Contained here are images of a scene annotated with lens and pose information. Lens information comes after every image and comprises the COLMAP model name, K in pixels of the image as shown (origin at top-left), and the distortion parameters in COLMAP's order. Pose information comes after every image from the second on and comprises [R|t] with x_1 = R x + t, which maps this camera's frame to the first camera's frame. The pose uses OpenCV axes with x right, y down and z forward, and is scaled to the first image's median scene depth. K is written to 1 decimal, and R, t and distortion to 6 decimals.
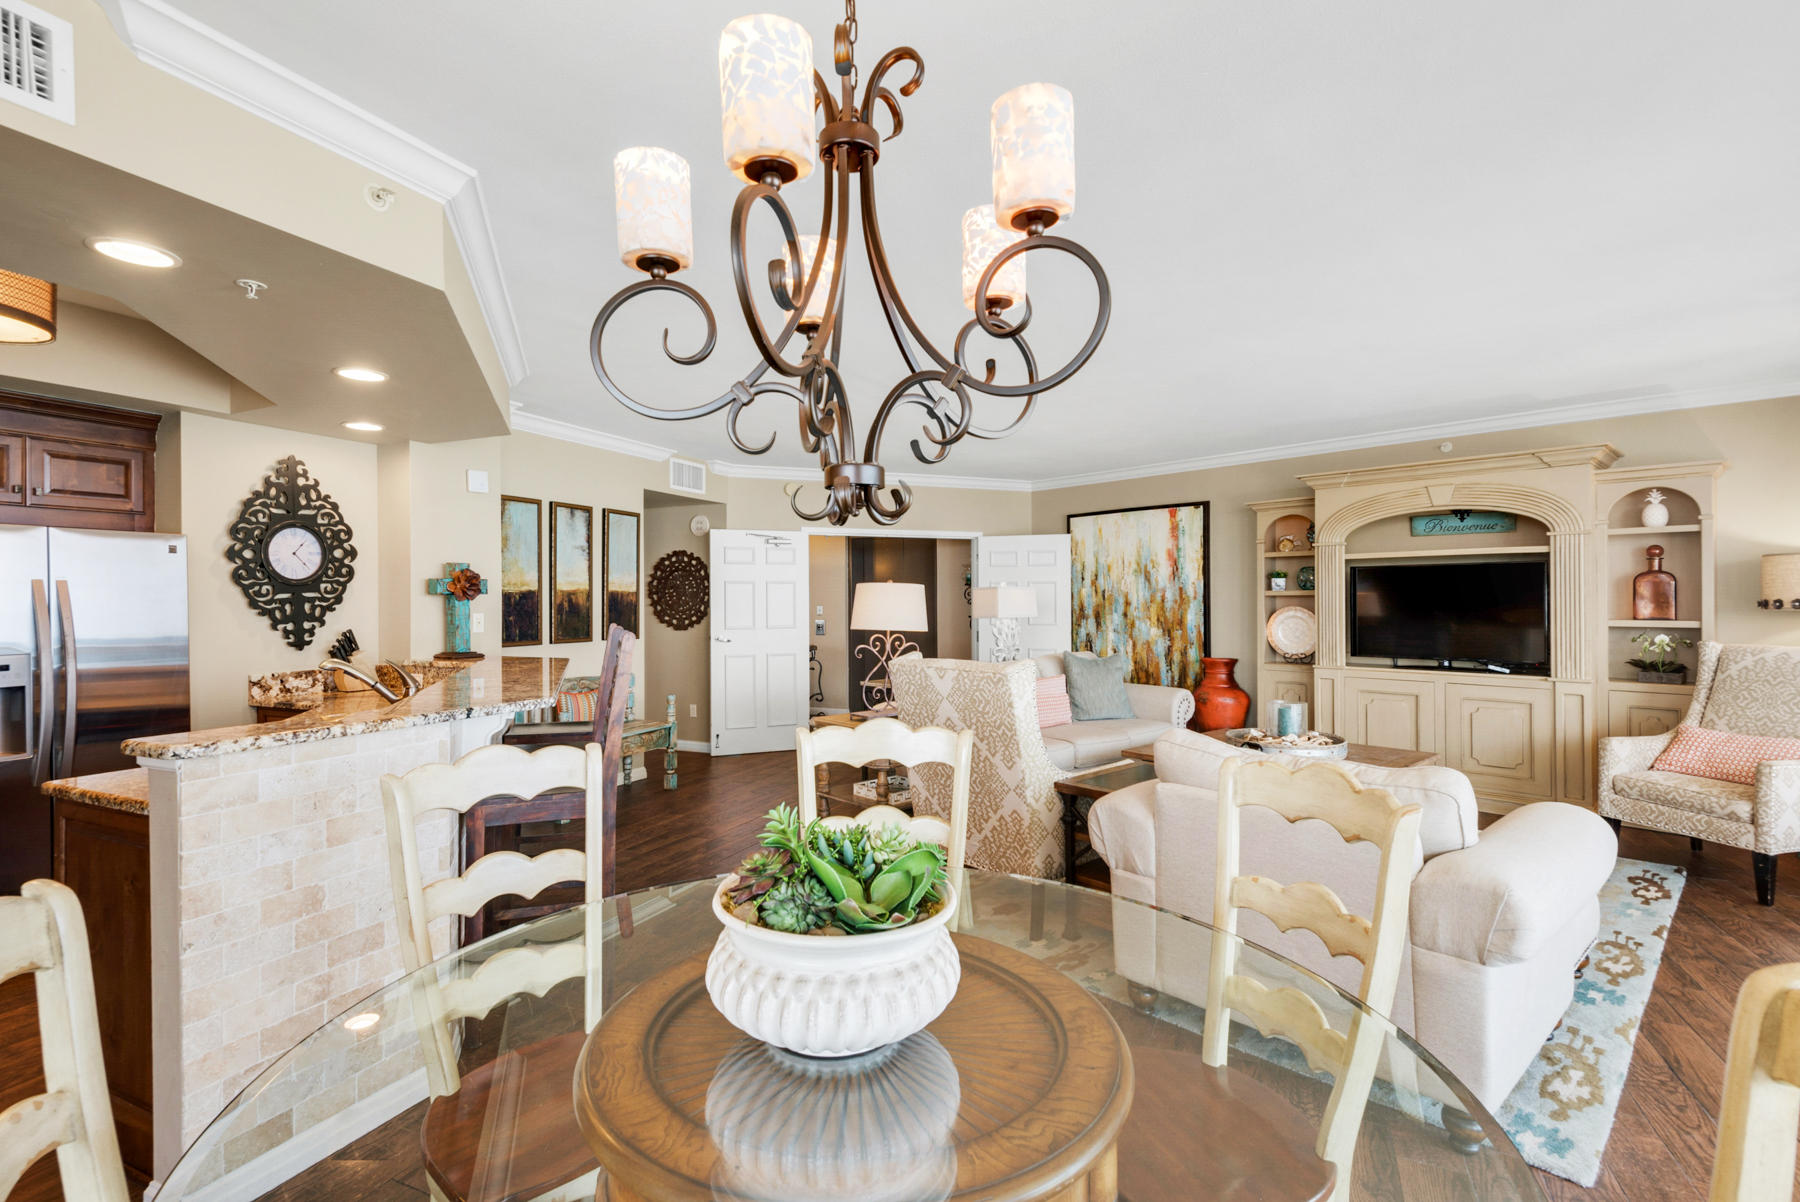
lens RADIAL K [[810.1, 0, 879.7], [0, 810.1, 593.1], [0, 0, 1]] dist [0.019359, -0.008584]
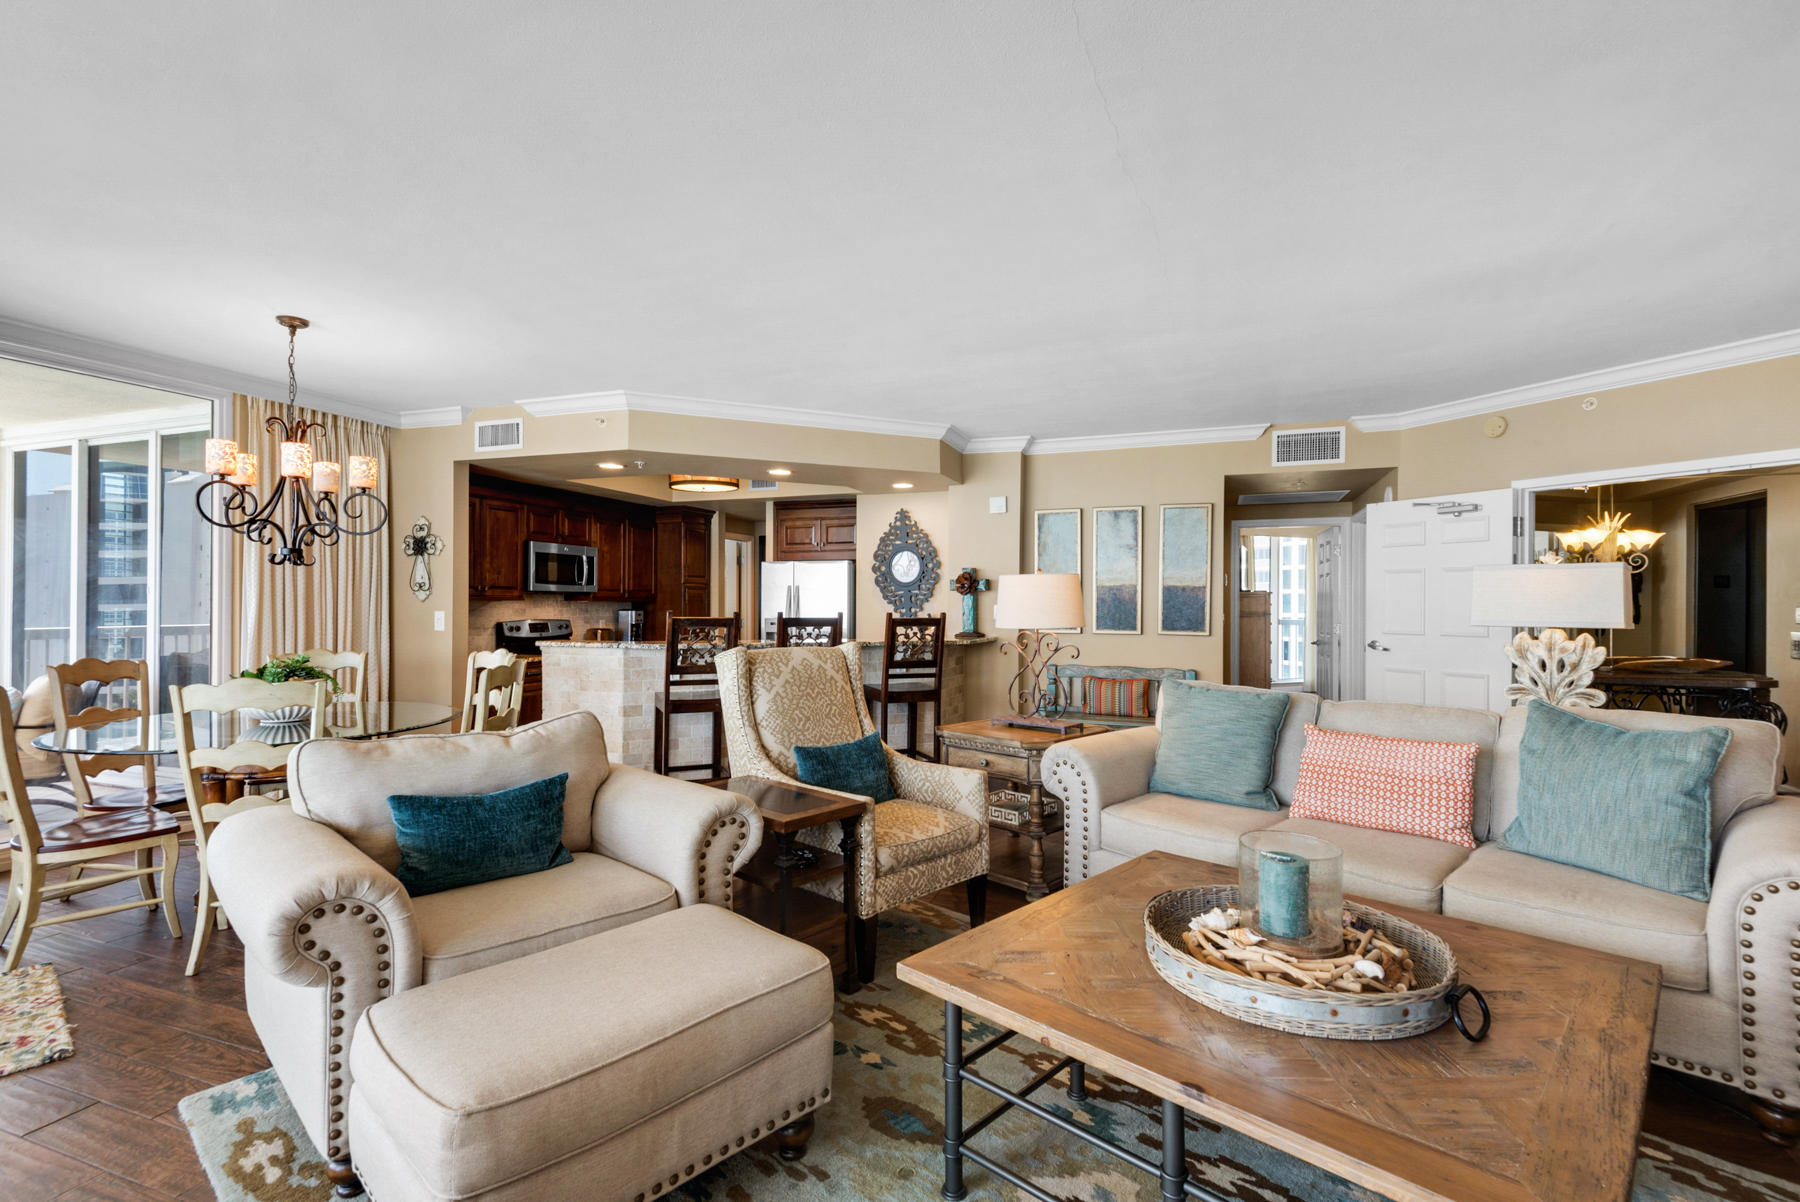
lens RADIAL K [[810.1, 0, 922.9], [0, 810.1, 607.8], [0, 0, 1]] dist [0.019359, -0.008584]
pose [[0.109758, 0.014099, -0.993858, 0.788895], [0.006208, 0.999870, 0.014870, 0.010070], [0.993939, -0.007802, 0.109656, 0.714849]]
